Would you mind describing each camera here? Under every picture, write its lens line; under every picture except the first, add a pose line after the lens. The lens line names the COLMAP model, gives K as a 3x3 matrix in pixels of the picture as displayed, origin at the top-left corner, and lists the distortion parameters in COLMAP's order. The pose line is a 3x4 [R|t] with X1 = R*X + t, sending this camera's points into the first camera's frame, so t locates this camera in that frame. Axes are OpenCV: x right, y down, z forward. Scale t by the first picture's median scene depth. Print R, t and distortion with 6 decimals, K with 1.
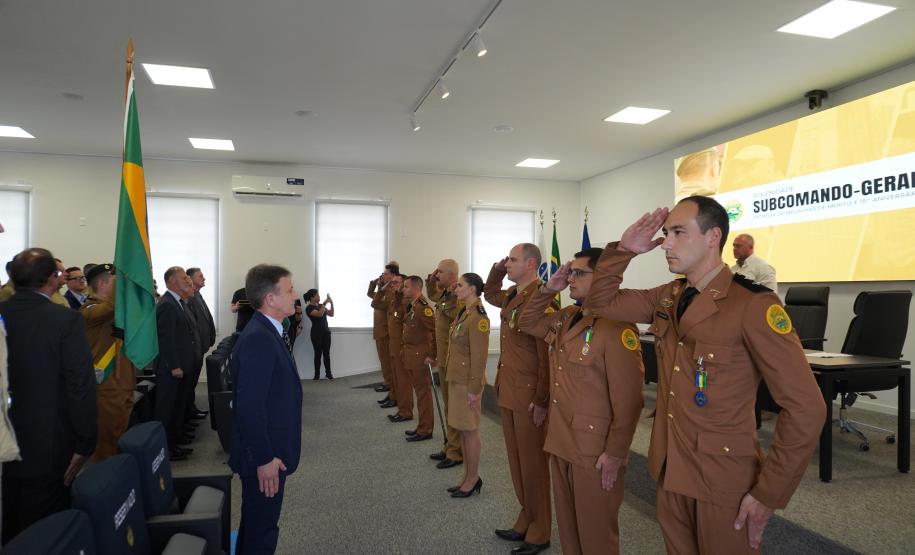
lens RADIAL K [[650.7, 0, 457.5], [0, 650.7, 277.5], [0, 0, 1]] dist [0.005502, 0.005818]
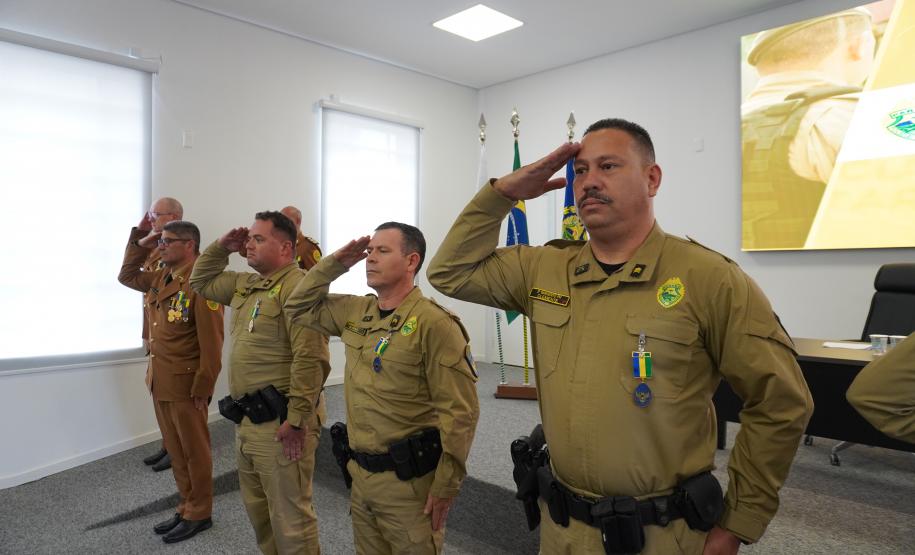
lens RADIAL K [[650.7, 0, 457.5], [0, 650.7, 277.5], [0, 0, 1]] dist [0.005502, 0.005818]
pose [[0.858168, -0.014046, 0.513177, -0.190001], [0.000518, 0.999649, 0.026493, 0.019560], [-0.513369, -0.022470, 0.857874, 0.621193]]
